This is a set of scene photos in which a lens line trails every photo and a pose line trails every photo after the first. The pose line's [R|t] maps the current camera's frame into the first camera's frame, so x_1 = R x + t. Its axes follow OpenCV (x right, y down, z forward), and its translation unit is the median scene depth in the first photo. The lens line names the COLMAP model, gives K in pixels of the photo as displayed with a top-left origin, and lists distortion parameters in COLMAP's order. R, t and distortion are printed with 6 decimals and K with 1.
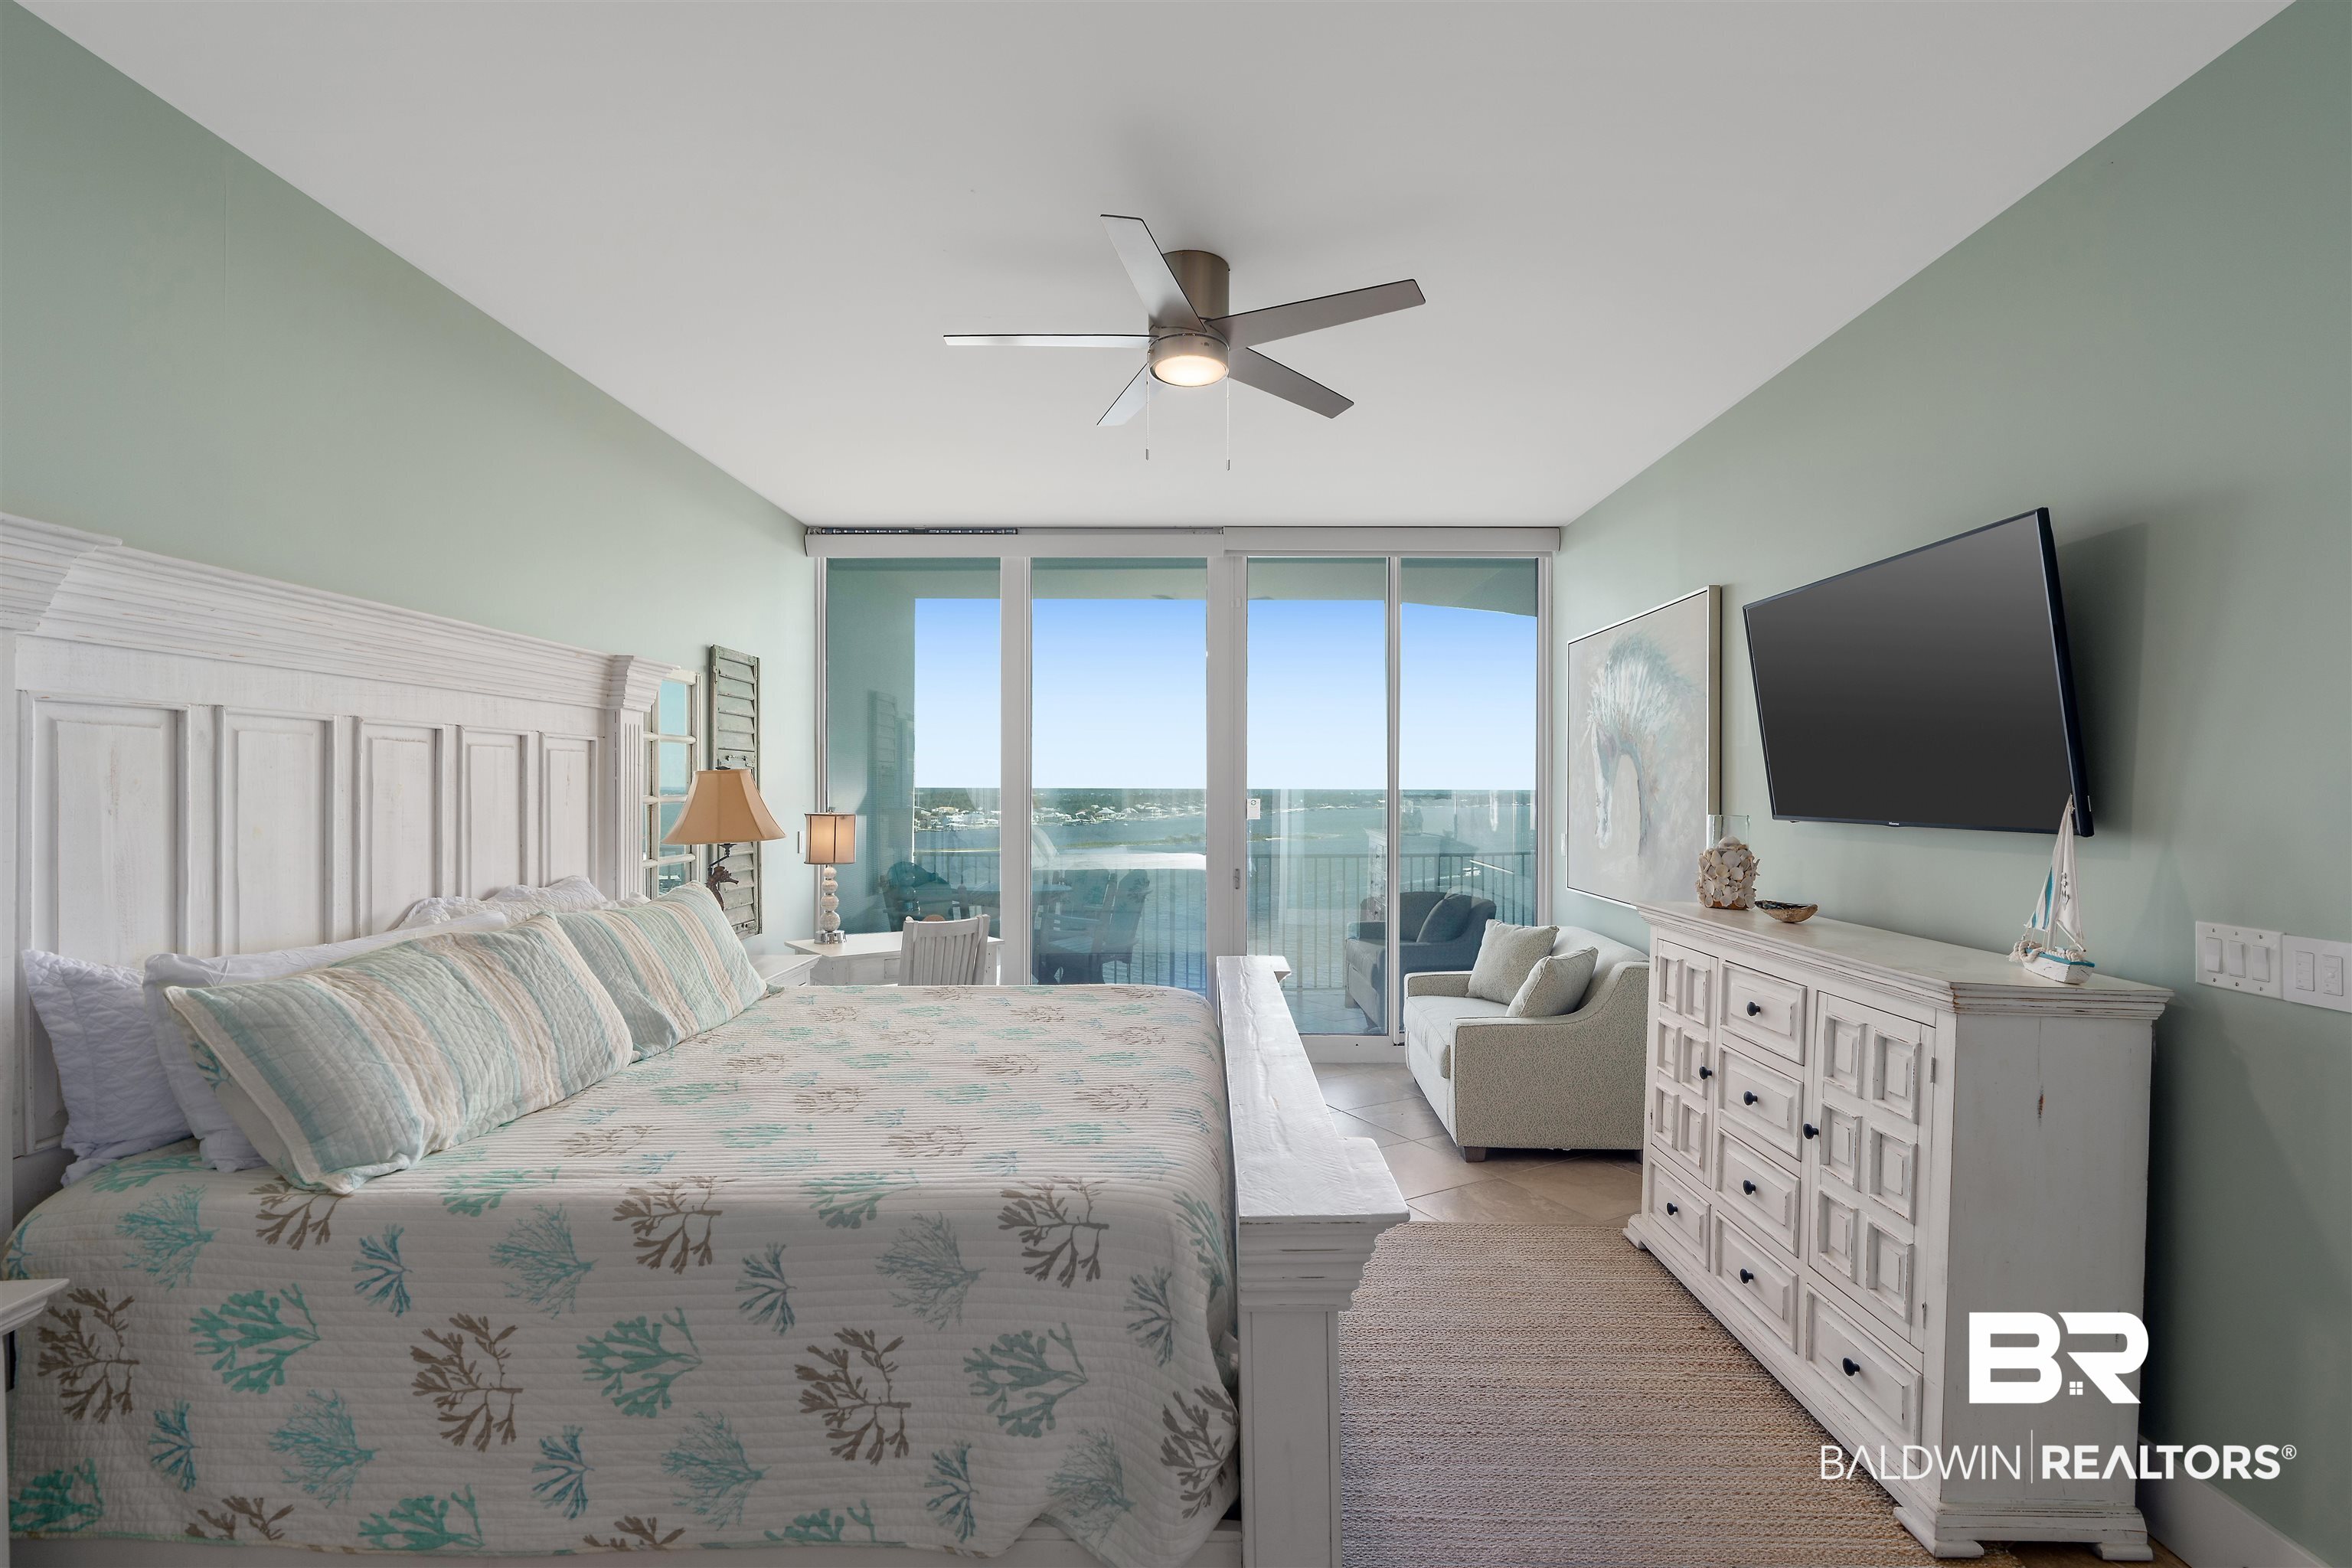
lens RADIAL K [[1071.0, 0, 1200.2], [0, 1071.0, 796.3], [0, 0, 1]] dist [-0.003464, 0.002347]
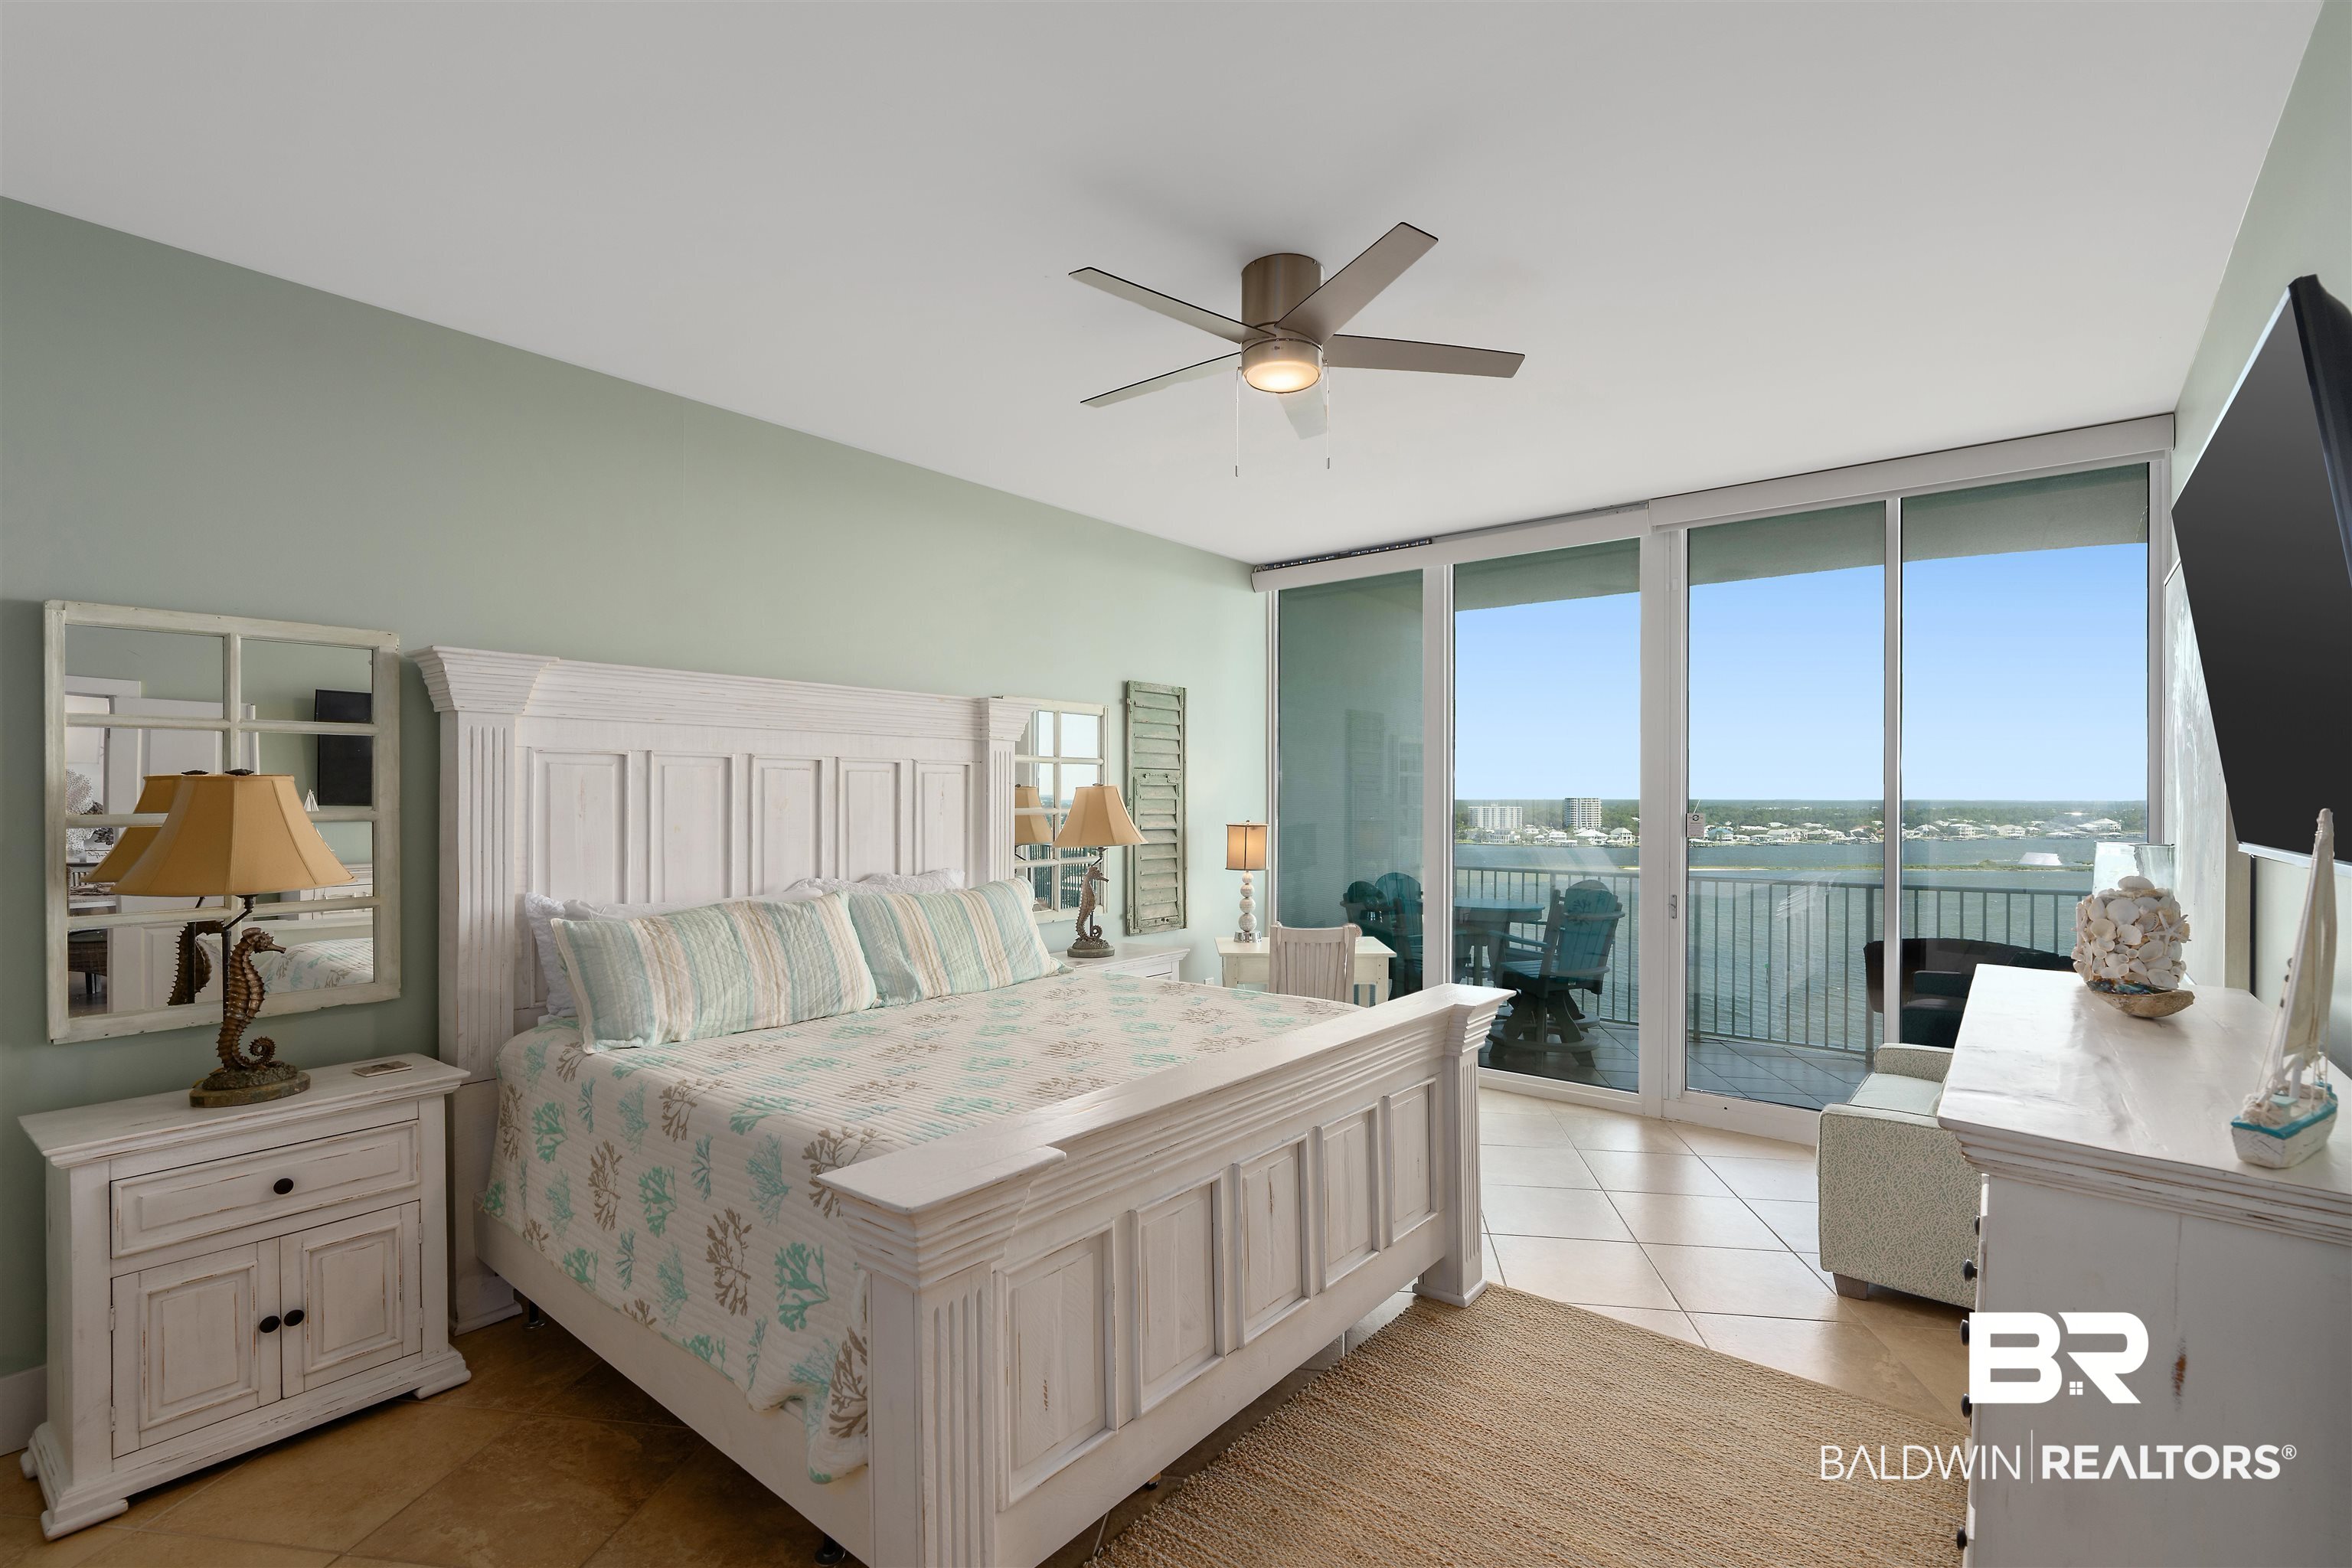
lens RADIAL K [[1071.0, 0, 1179.6], [0, 1071.0, 803.6], [0, 0, 1]] dist [-0.003464, 0.002347]
pose [[0.780064, 0.000663, -0.625699, 0.477210], [-0.003867, 0.999985, -0.003761, -0.001145], [0.625688, 0.005353, 0.780055, 0.157705]]
